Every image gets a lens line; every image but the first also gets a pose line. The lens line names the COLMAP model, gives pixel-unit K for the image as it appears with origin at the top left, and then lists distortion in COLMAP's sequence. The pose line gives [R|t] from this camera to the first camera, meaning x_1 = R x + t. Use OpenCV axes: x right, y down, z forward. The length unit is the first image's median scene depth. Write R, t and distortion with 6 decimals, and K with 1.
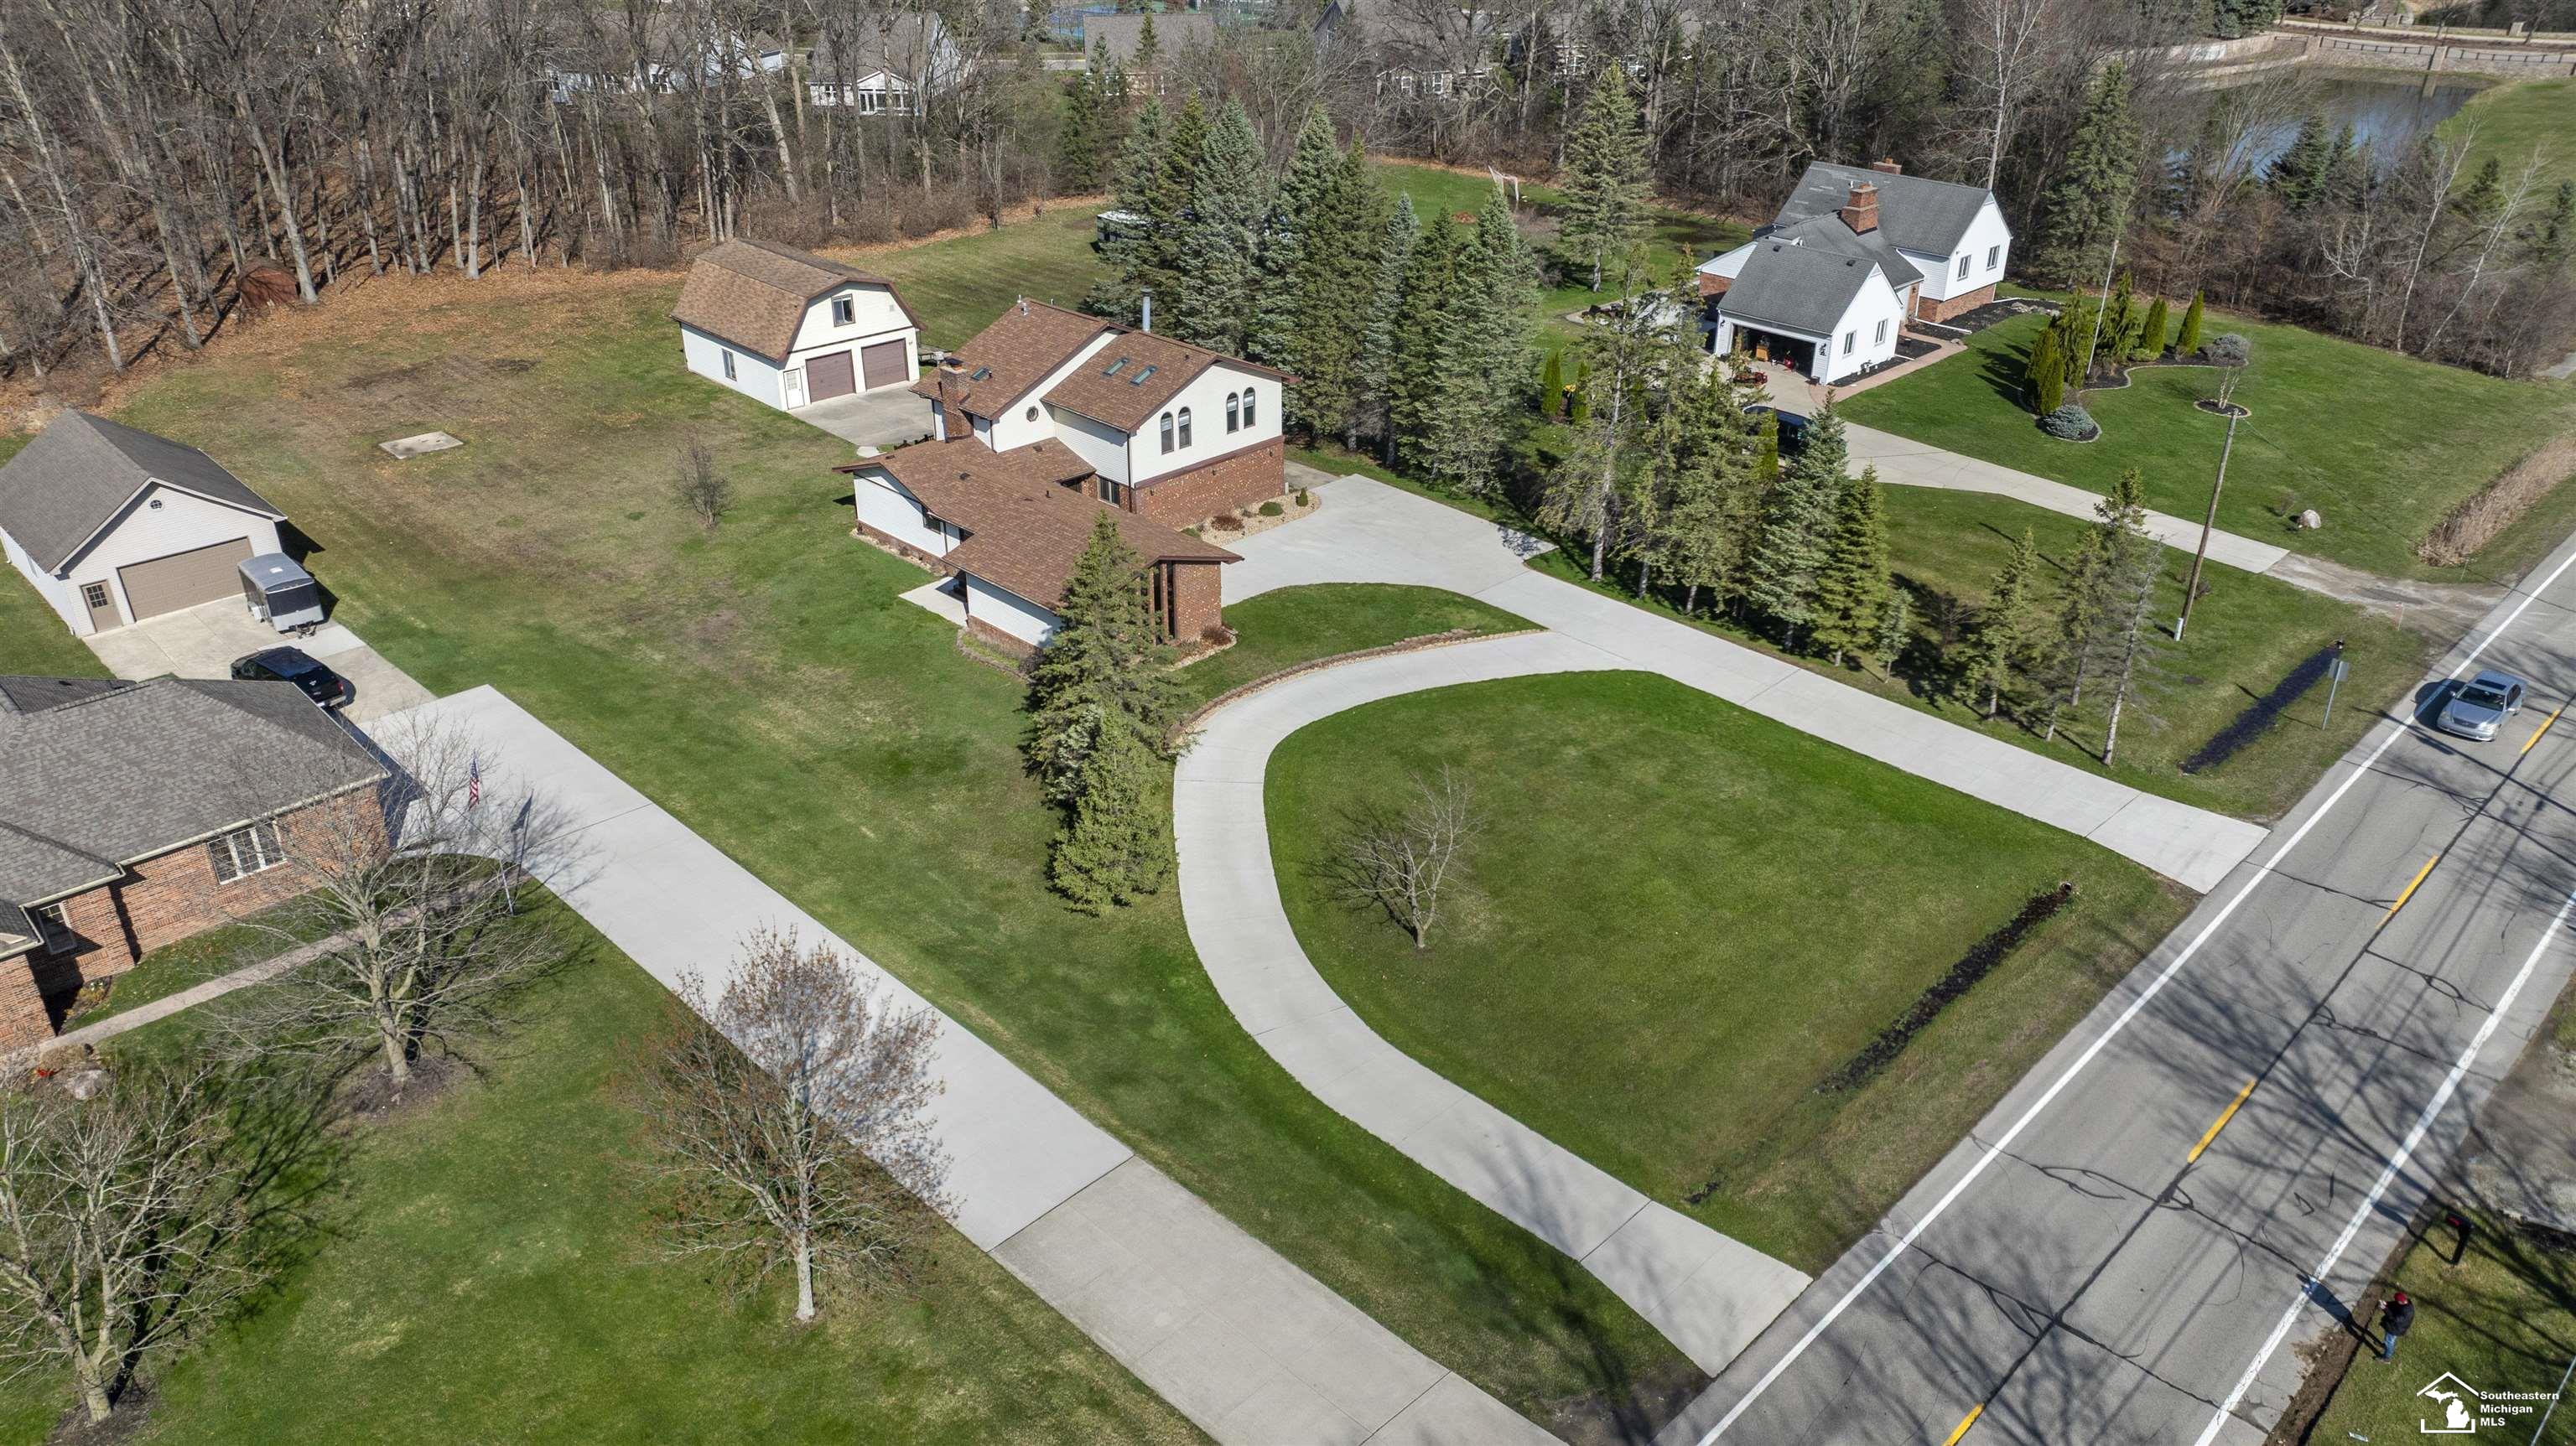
lens RADIAL K [[1831.6, 0, 1288.0], [0, 1831.6, 723.0], [0, 0, 1]] dist [-0.002789, -0.002109]
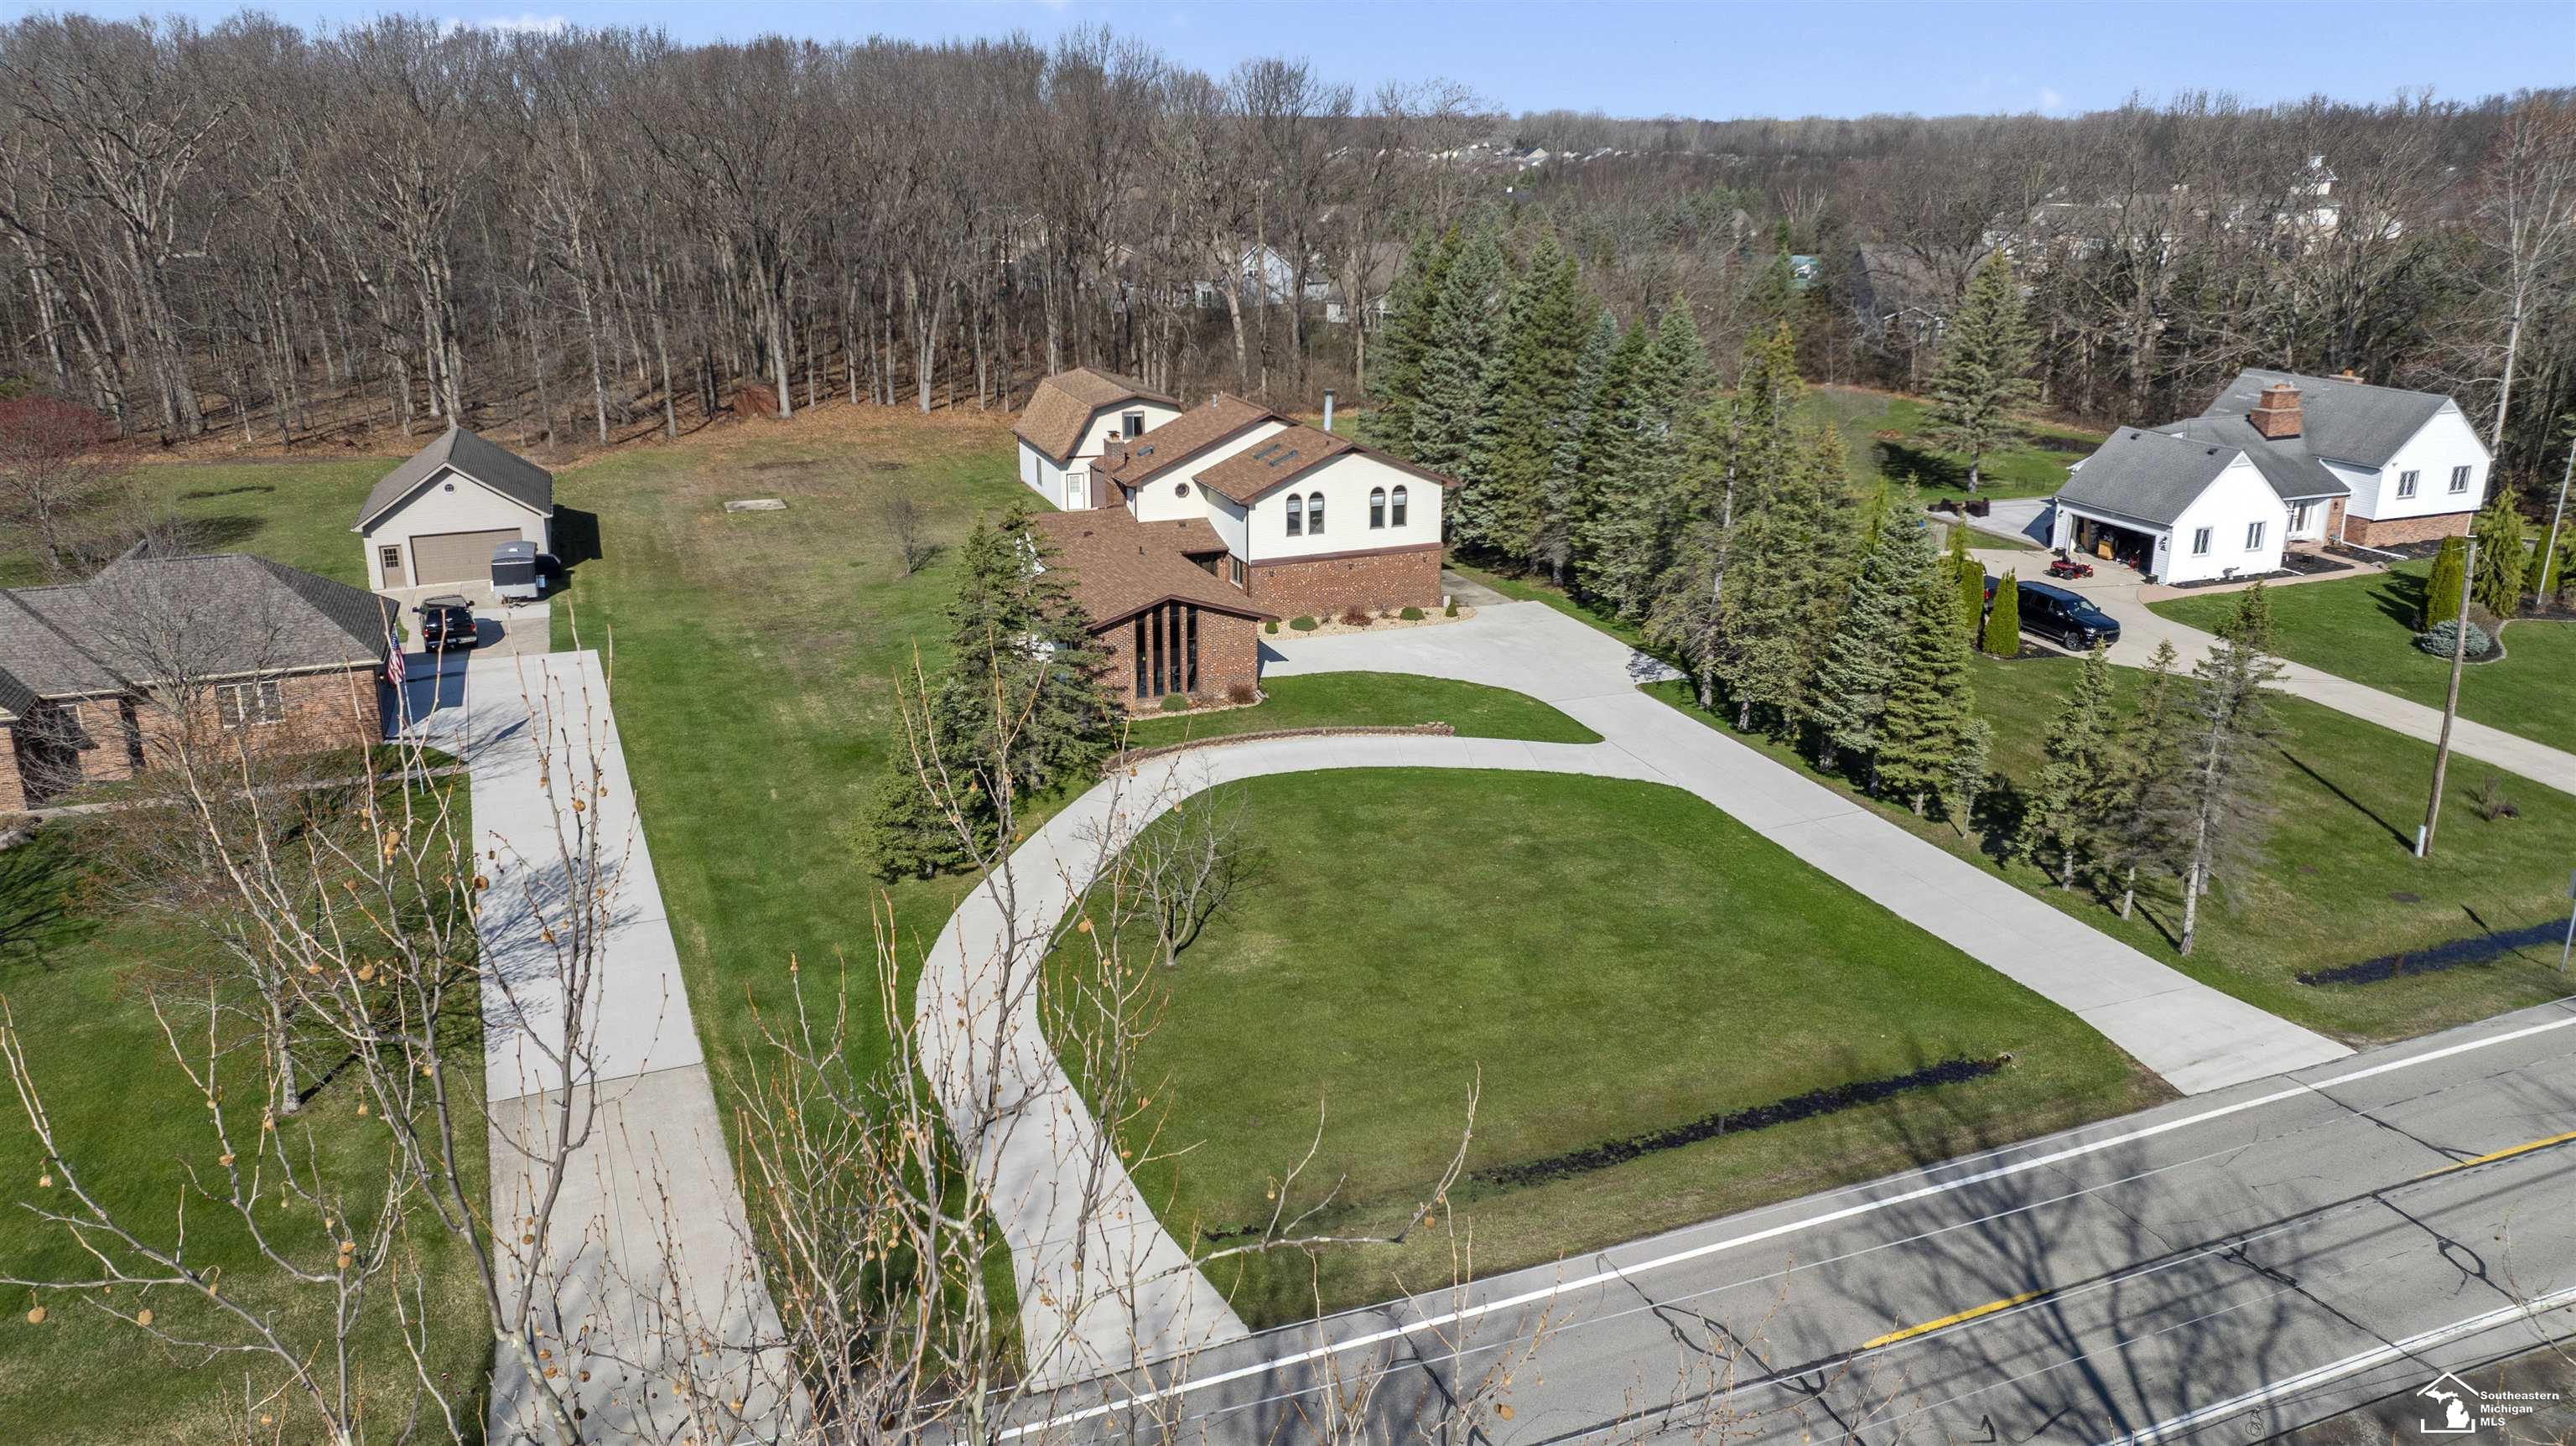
lens RADIAL K [[1824.6, 0, 1296.4], [0, 1824.6, 674.2], [0, 0, 1]] dist [-0.013917, -0.000686]
pose [[0.922399, 0.108713, -0.370622, 0.322581], [-0.178626, 0.970856, -0.159784, 0.084239], [0.342450, 0.213587, 0.914936, 0.132482]]
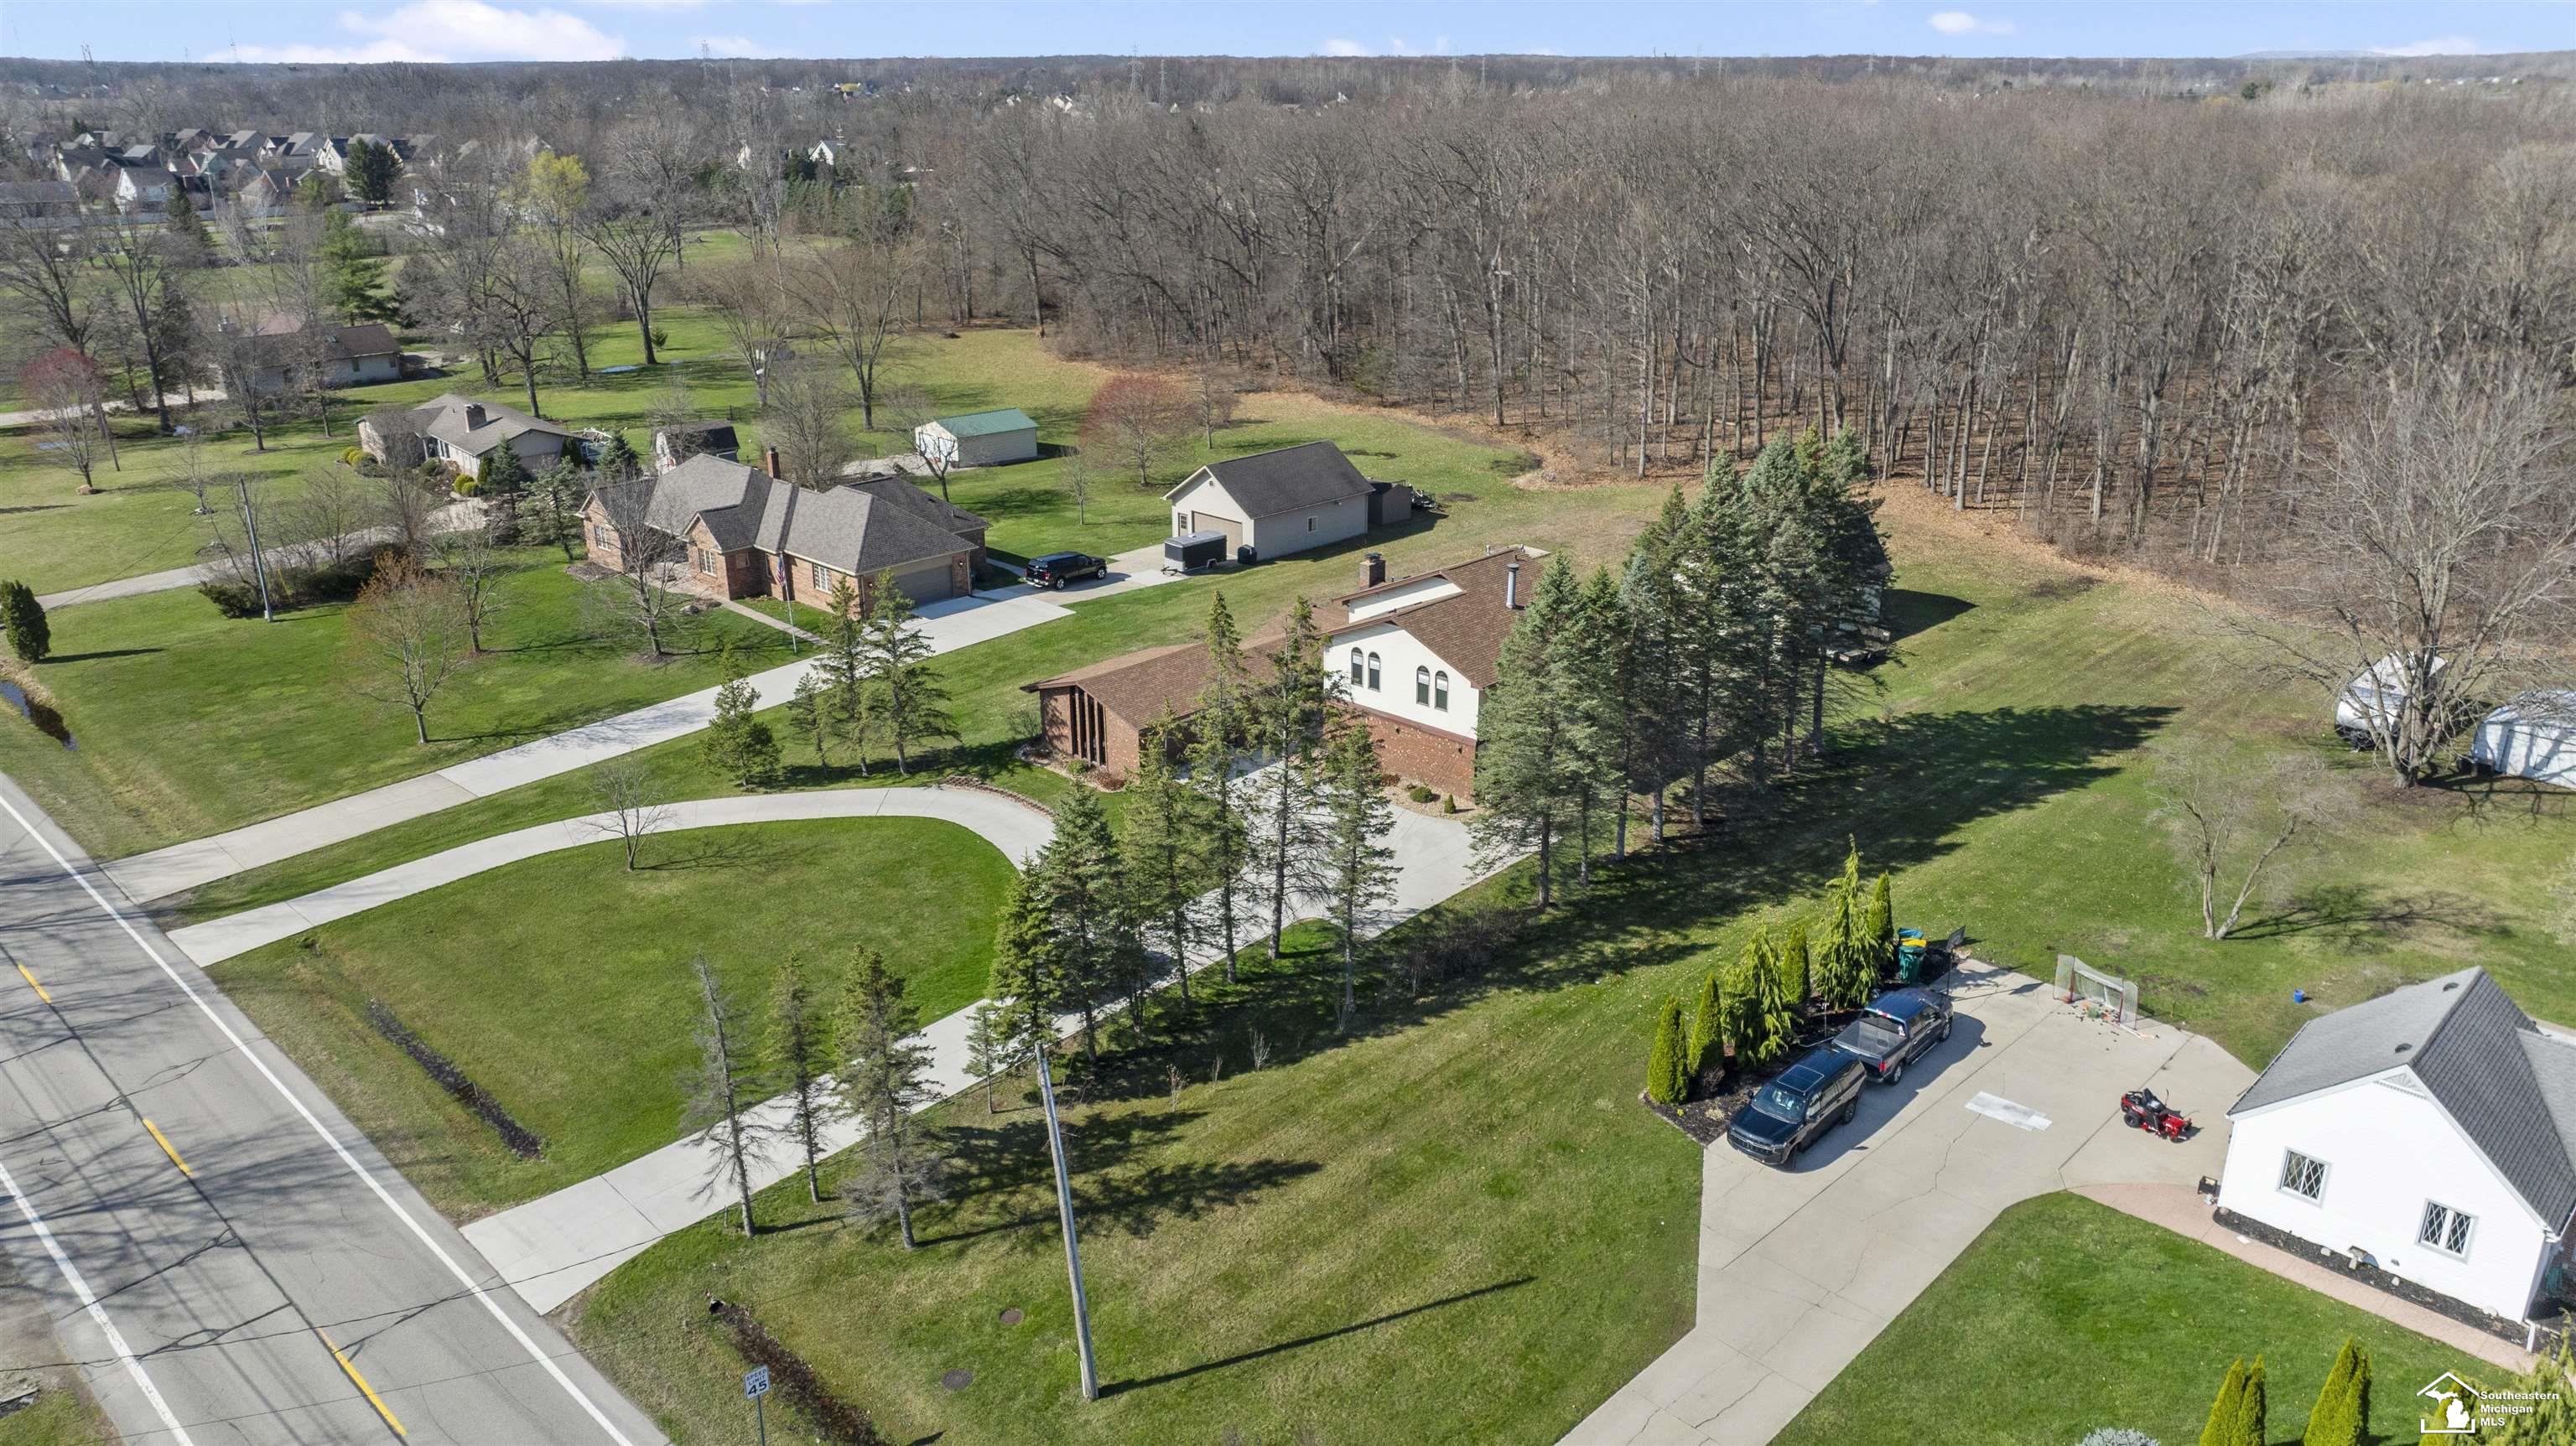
lens RADIAL K [[1830.1, 0, 1288.0], [0, 1830.1, 723.0], [0, 0, 1]] dist [-0.002844, 0.030973]
pose [[0.015975, 0.341281, -0.939826, 0.985469], [-0.463747, 0.835261, 0.295427, -0.447070], [0.885824, 0.431122, 0.171611, 0.840479]]
